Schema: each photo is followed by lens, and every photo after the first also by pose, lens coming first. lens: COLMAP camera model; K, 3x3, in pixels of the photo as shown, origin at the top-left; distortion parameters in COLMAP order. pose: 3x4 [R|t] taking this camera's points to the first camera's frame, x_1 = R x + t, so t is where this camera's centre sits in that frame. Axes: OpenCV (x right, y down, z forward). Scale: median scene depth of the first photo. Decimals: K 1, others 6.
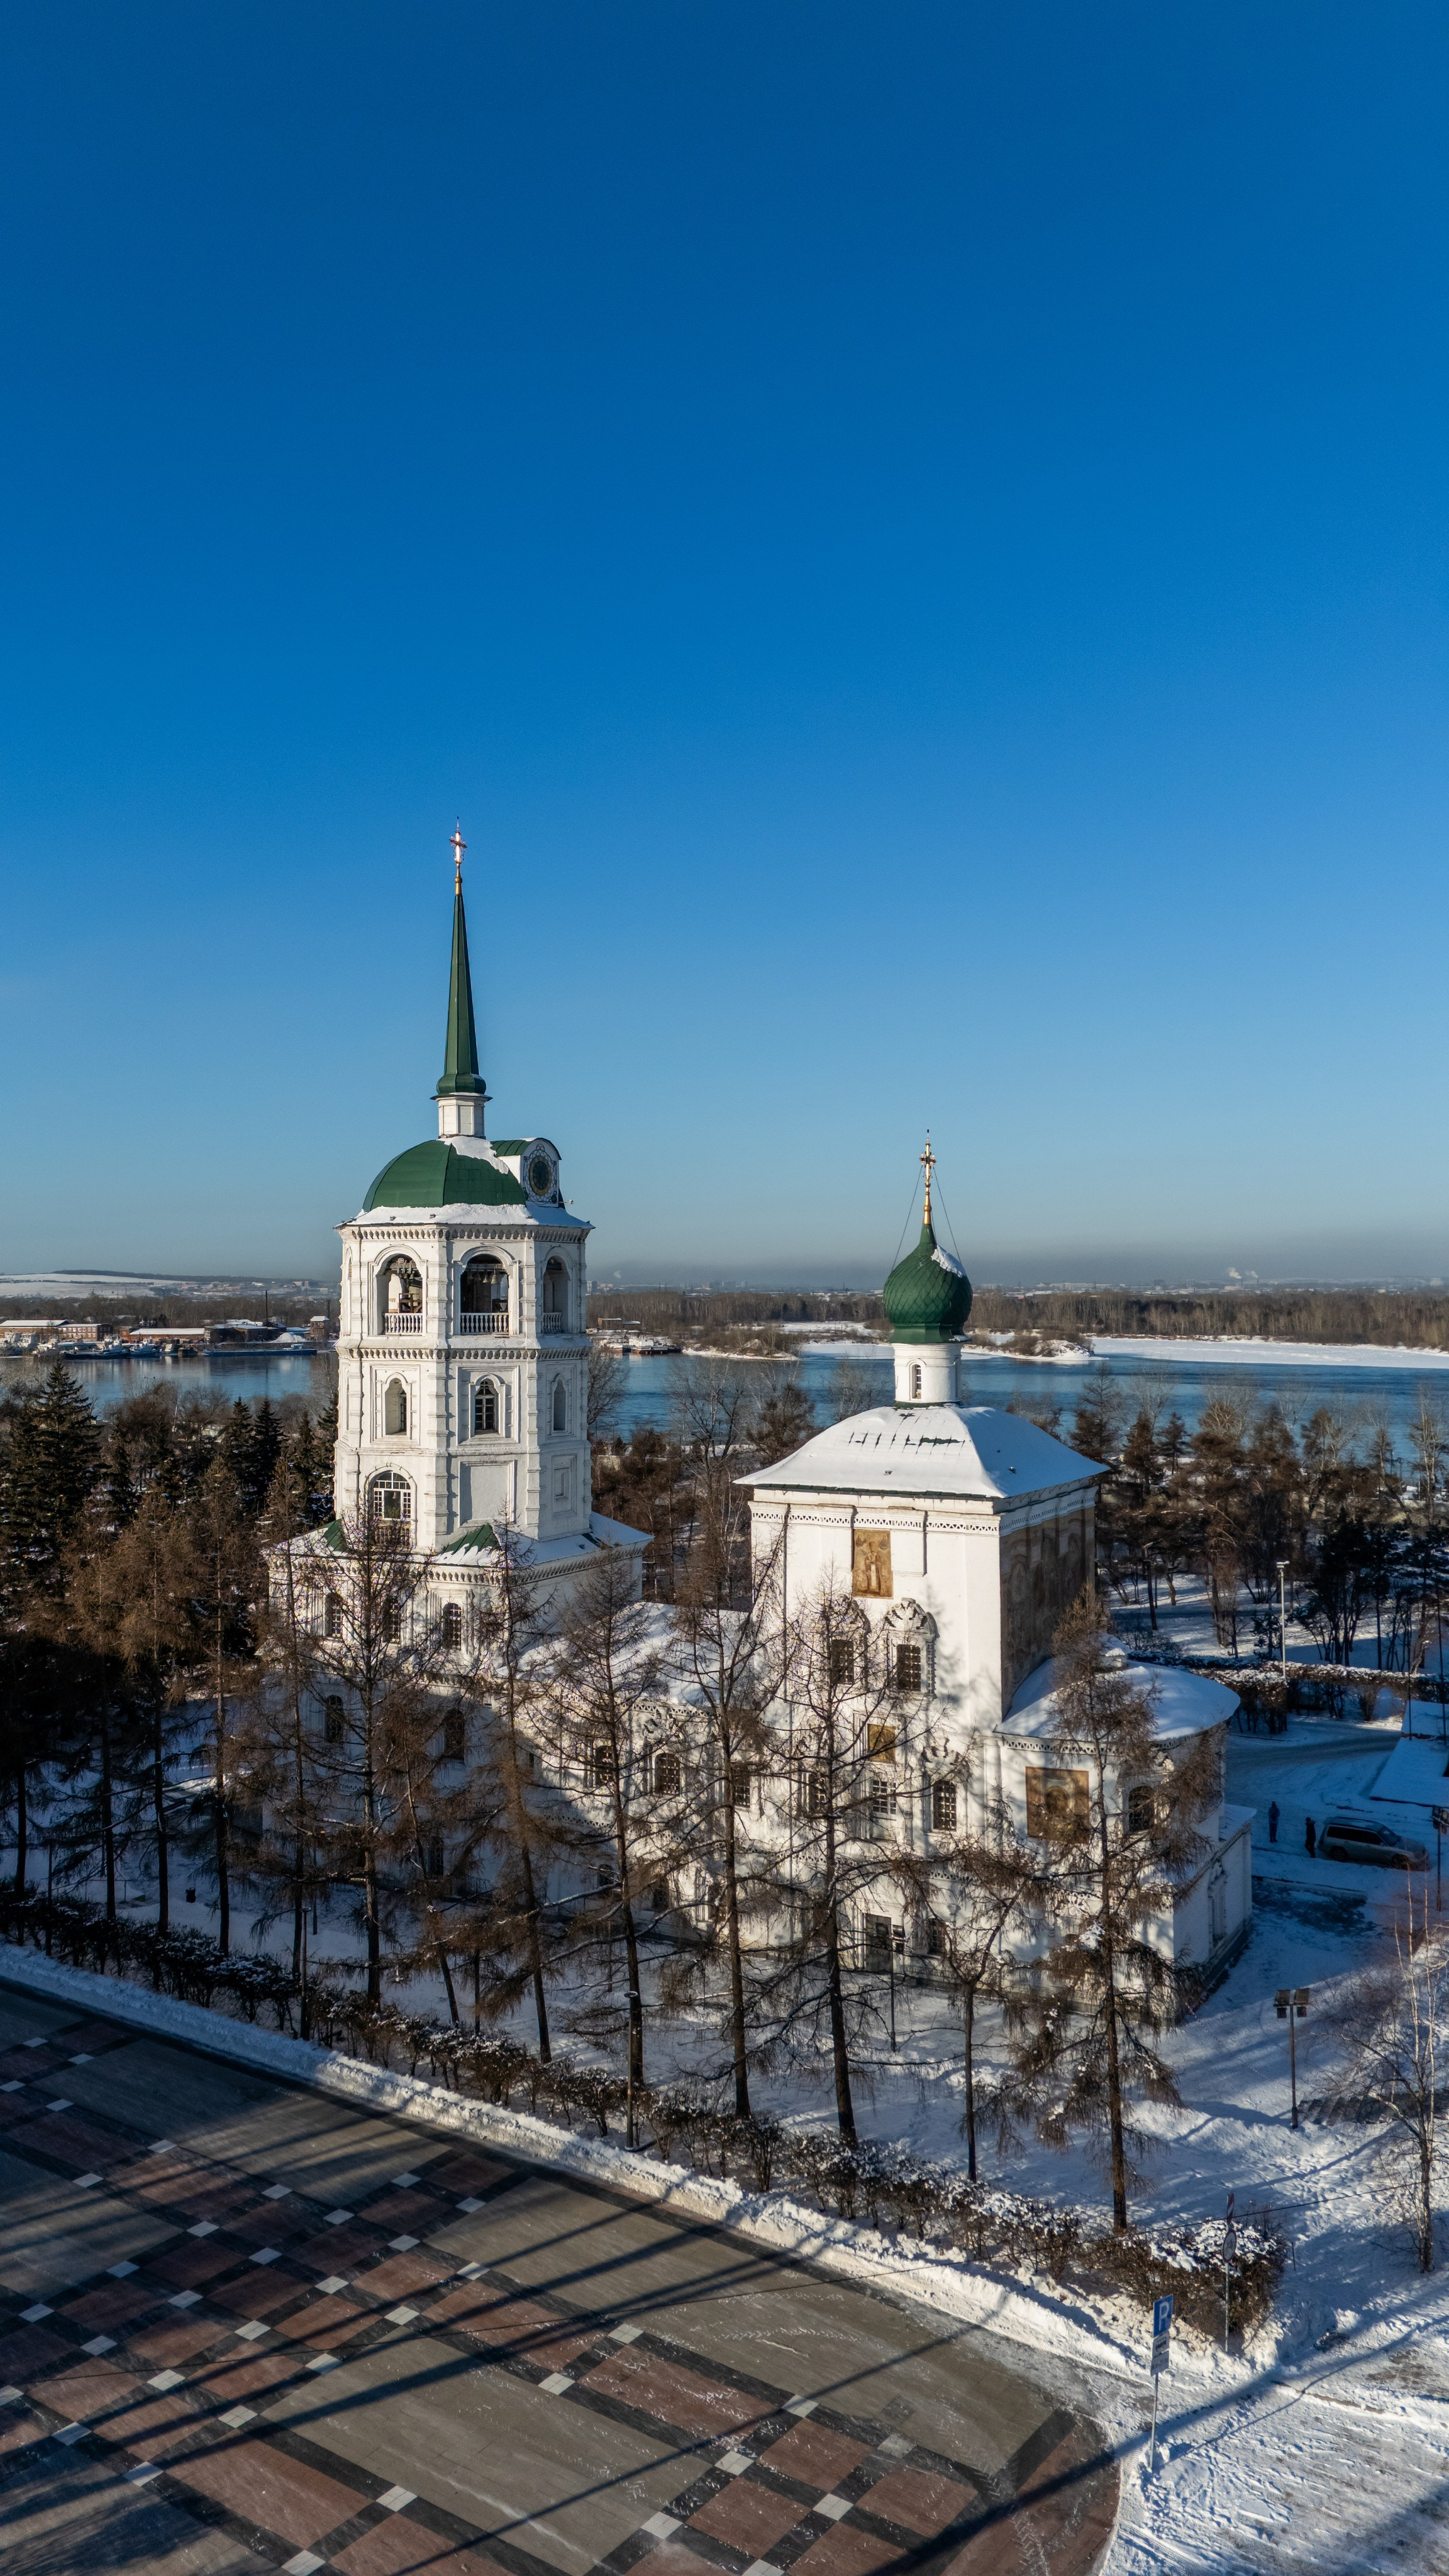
lens RADIAL K [[1883.7, 0, 717.1], [0, 1883.7, 1276.5], [0, 0, 1]] dist [0.099727, -0.093781]
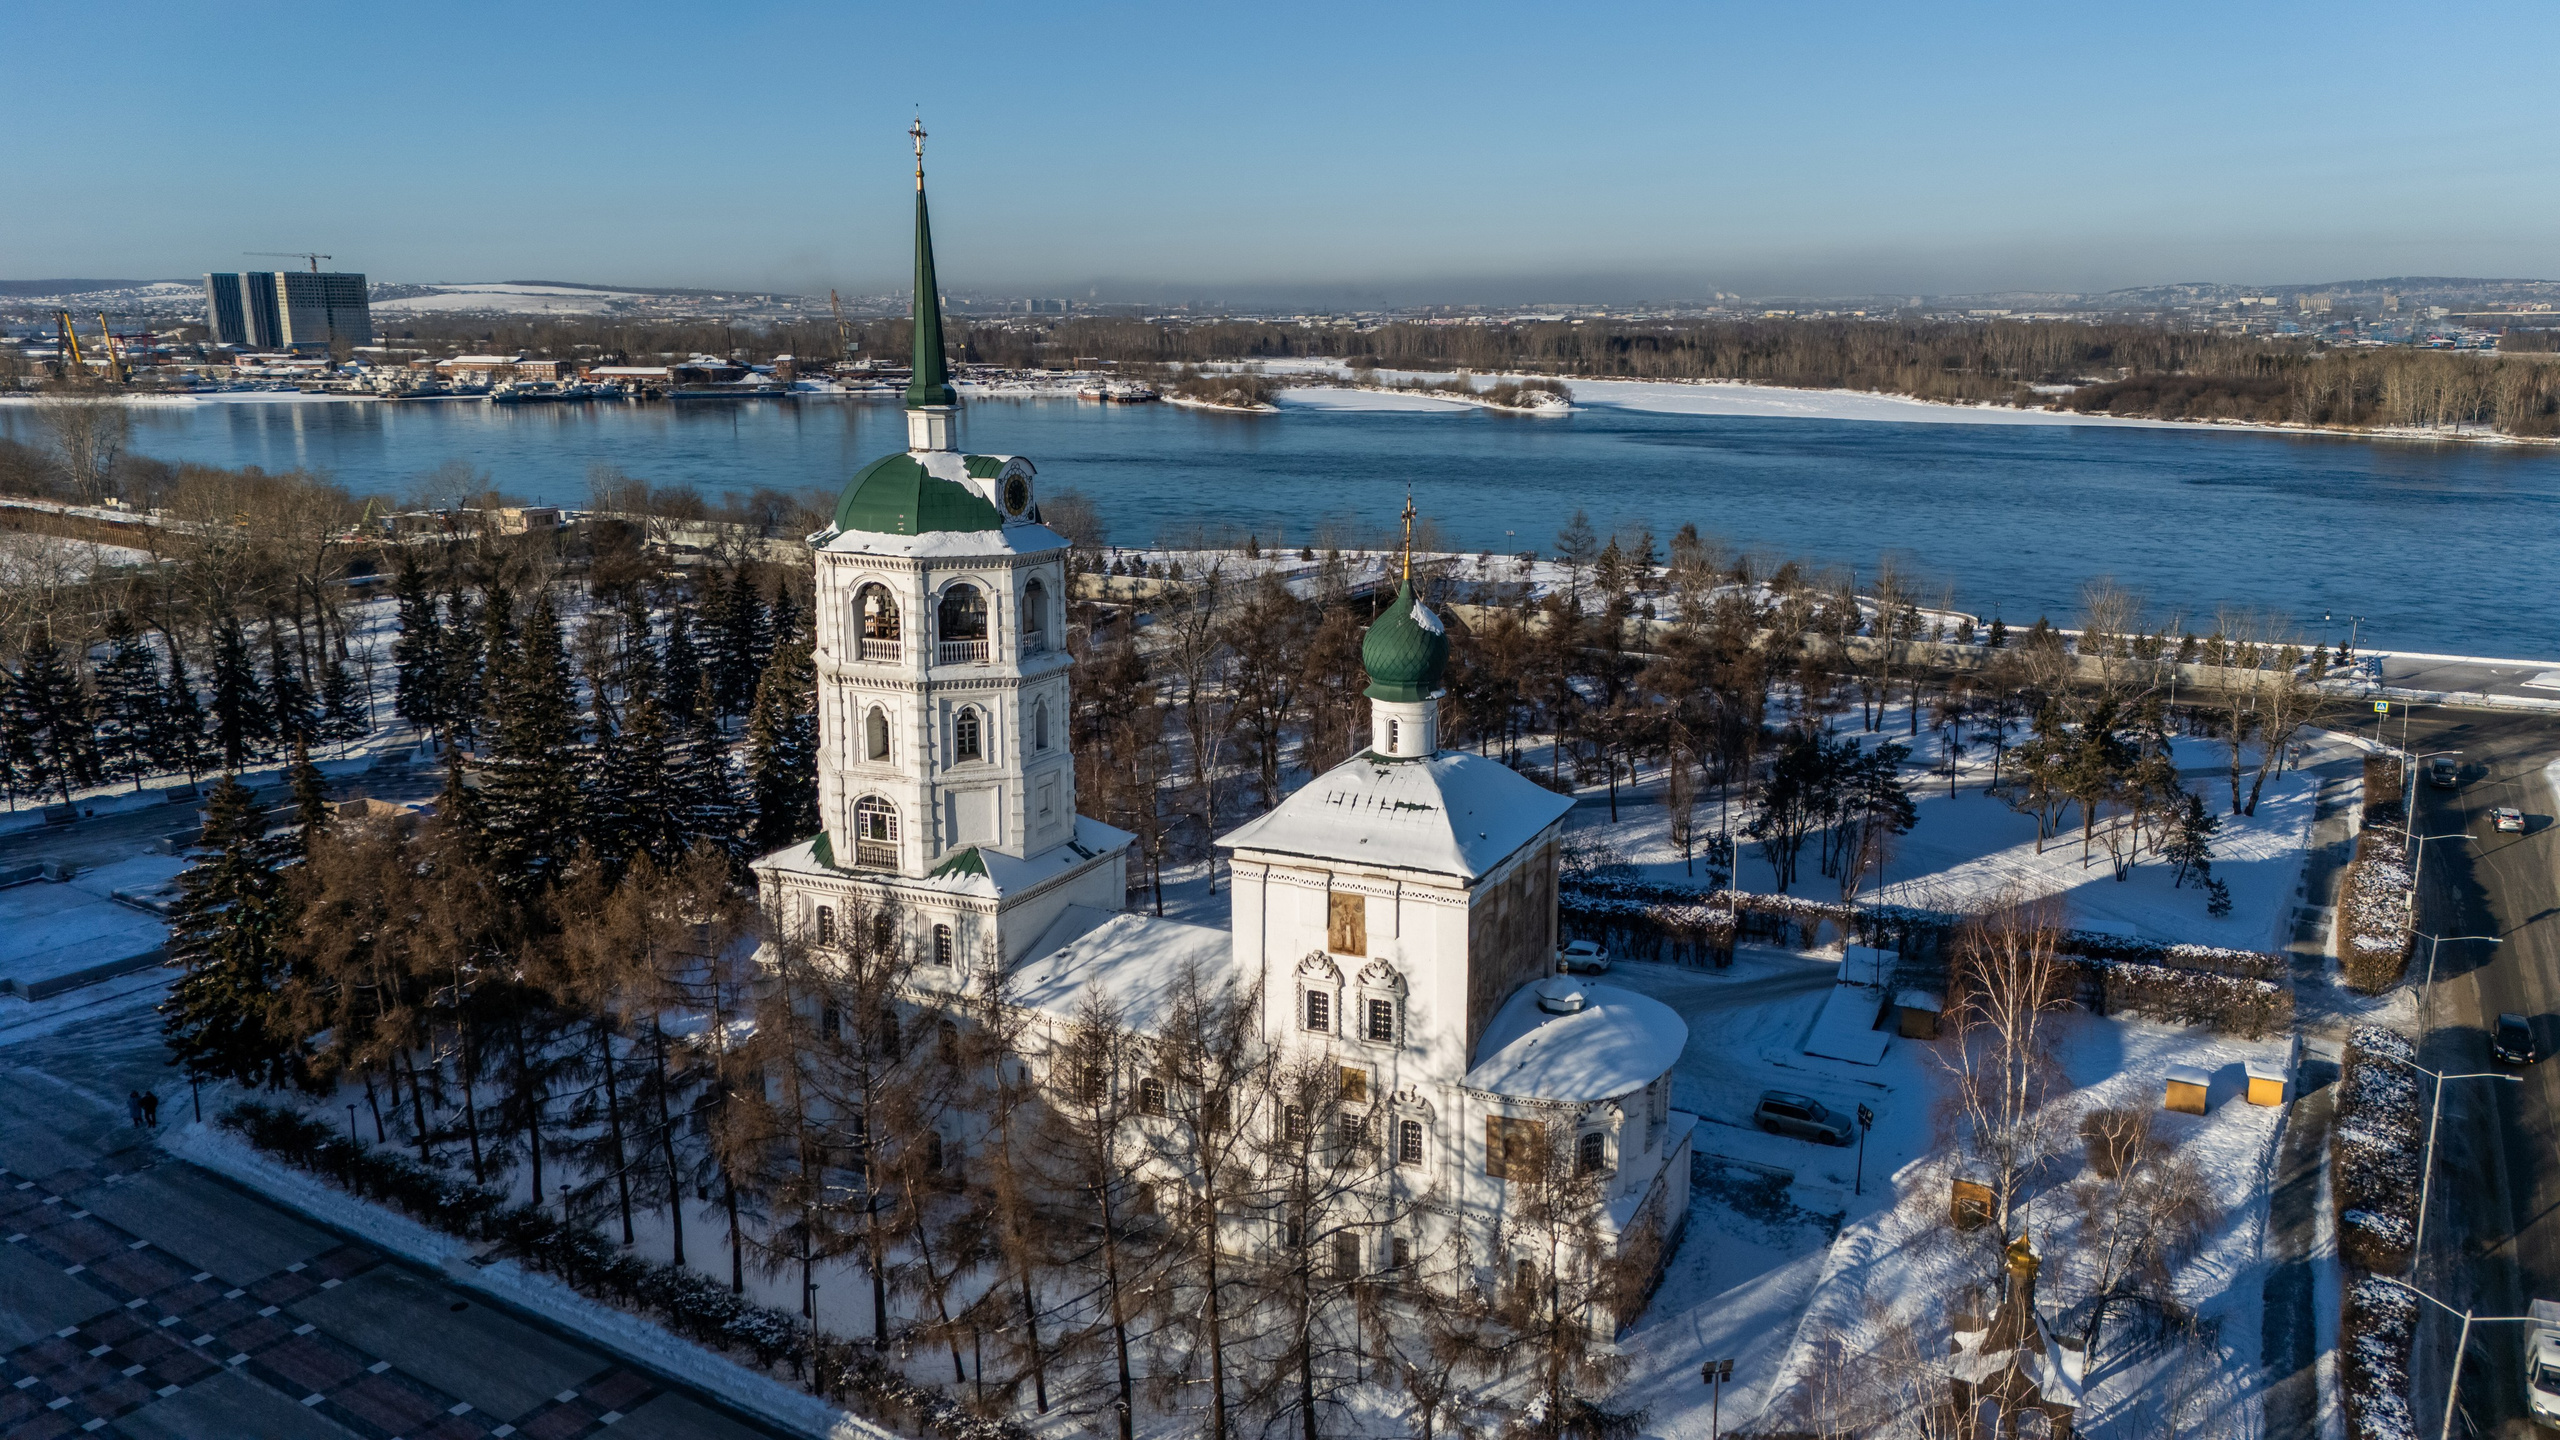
lens RADIAL K [[1872.0, 0, 1280.0], [0, 1872.0, 720.0], [0, 0, 1]] dist [0.099727, -0.093781]
pose [[0.999030, -0.004226, 0.043829, 0.000254], [-0.005404, 0.976089, 0.217305, -0.157782], [-0.043700, -0.217331, 0.975119, 0.015003]]
